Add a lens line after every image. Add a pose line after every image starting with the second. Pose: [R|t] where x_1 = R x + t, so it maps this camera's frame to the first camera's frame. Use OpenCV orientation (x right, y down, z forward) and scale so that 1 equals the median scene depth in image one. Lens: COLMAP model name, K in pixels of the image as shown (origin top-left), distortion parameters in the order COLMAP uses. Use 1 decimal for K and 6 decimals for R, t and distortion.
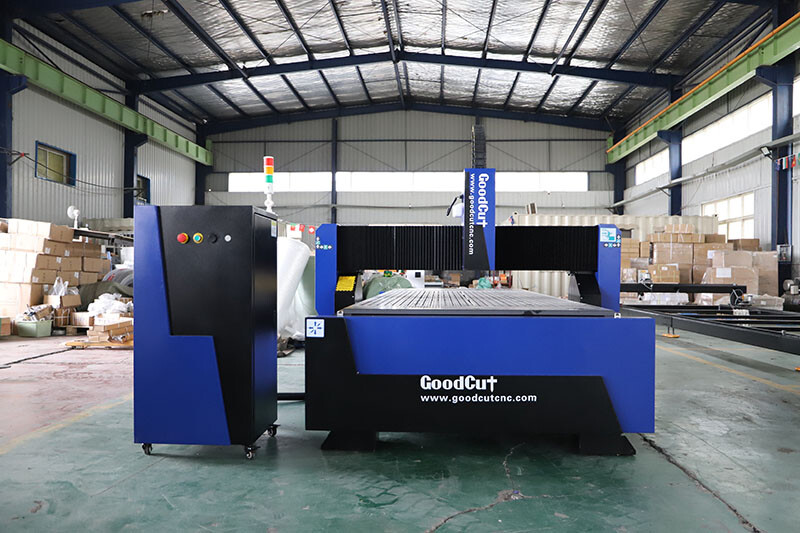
lens RADIAL K [[628.8, 0, 405.8], [0, 628.8, 265.4], [0, 0, 1]] dist [-0.087574, 0.113101]
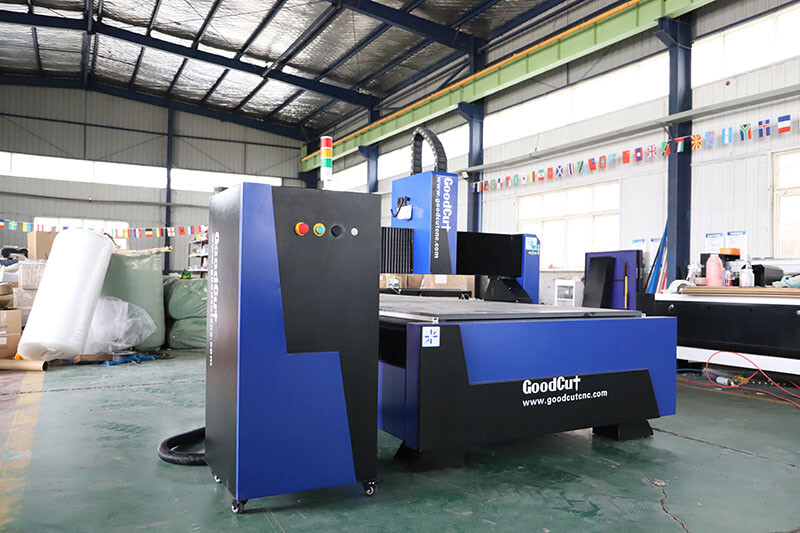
lens RADIAL K [[628.8, 0, 405.8], [0, 628.8, 265.4], [0, 0, 1]] dist [-0.087574, 0.113101]
pose [[0.853402, 0.021016, 0.520829, -0.160721], [-0.017294, 0.999778, -0.012006, 0.002408], [-0.520966, 0.001239, 0.853577, 0.063120]]
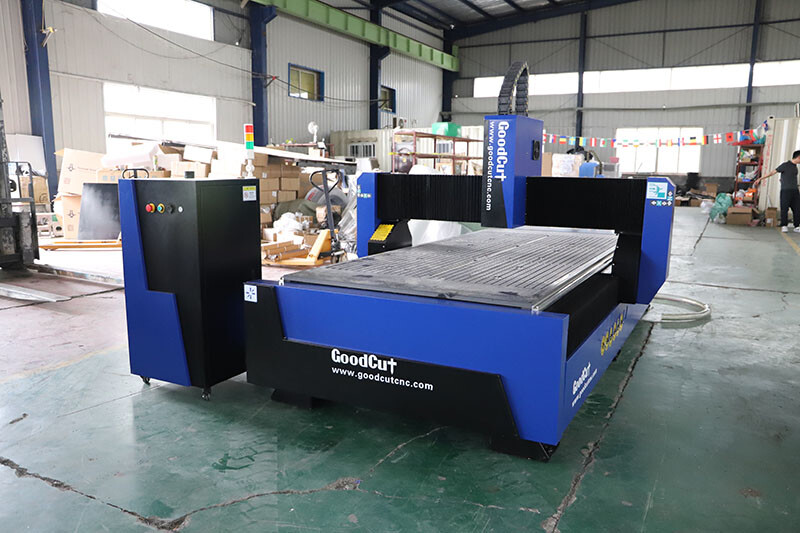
lens RADIAL K [[628.8, 0, 405.8], [0, 628.8, 265.4], [0, 0, 1]] dist [-0.087574, 0.113101]
pose [[0.907166, 0.068692, -0.415129, 0.135876], [-0.001615, 0.987146, 0.159814, -0.030201], [0.420771, -0.144307, 0.895616, 0.037631]]
